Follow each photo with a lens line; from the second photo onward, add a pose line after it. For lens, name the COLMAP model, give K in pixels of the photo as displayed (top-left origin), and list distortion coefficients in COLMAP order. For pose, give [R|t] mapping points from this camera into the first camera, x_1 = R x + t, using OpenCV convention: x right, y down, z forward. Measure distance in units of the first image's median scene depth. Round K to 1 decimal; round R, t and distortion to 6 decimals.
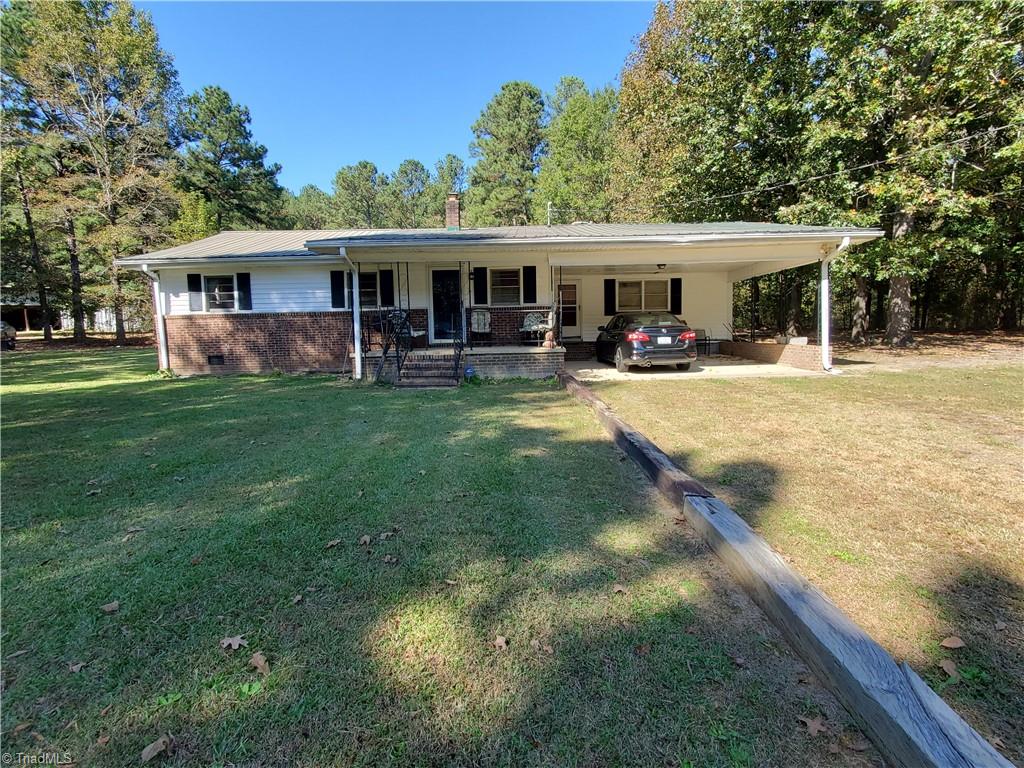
lens RADIAL K [[536.4, 0, 520.0], [0, 536.4, 372.9], [0, 0, 1]] dist [0.000863, 0.016671]
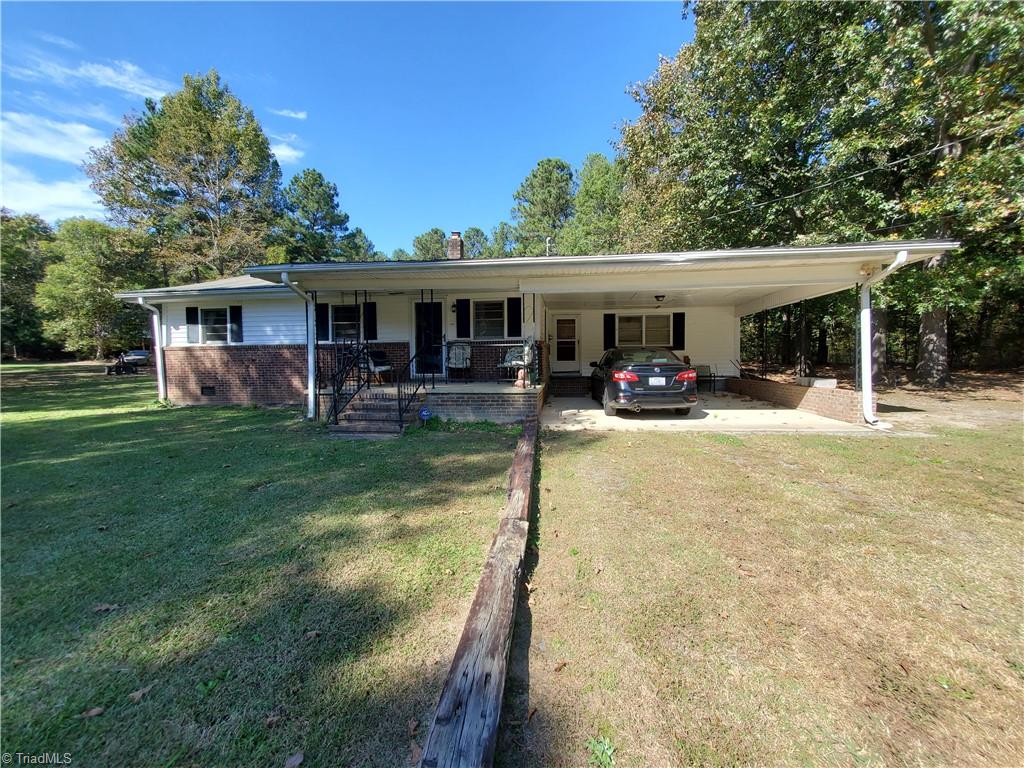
lens RADIAL K [[409.6, 0, 520.2], [0, 409.6, 368.5], [0, 0, 1]] dist [0.011615, 0.000060]
pose [[0.994033, 0.013557, -0.108239, 0.101933], [-0.019686, 0.998250, -0.055756, -0.033231], [0.107293, 0.057554, 0.992560, 0.275949]]
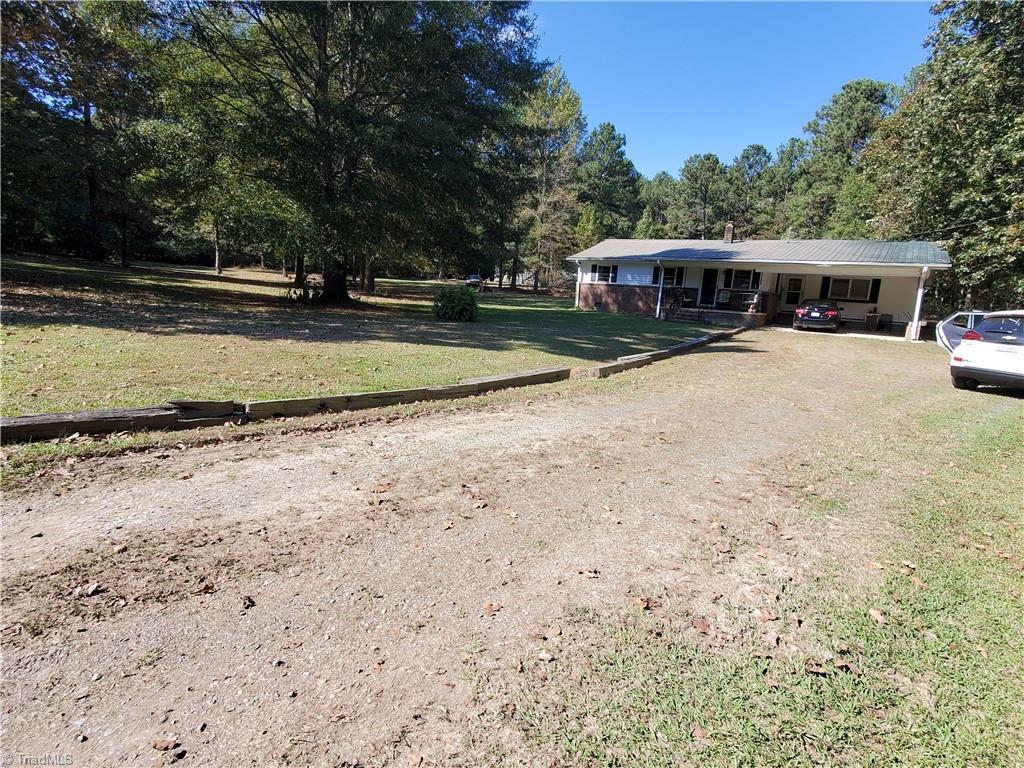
lens RADIAL K [[536.4, 0, 520.0], [0, 536.4, 372.9], [0, 0, 1]] dist [0.000863, 0.016671]
pose [[0.823142, 0.160482, -0.544685, 0.391787], [-0.126797, 0.986959, 0.099171, 0.071733], [0.553497, -0.012567, 0.832756, -0.960153]]
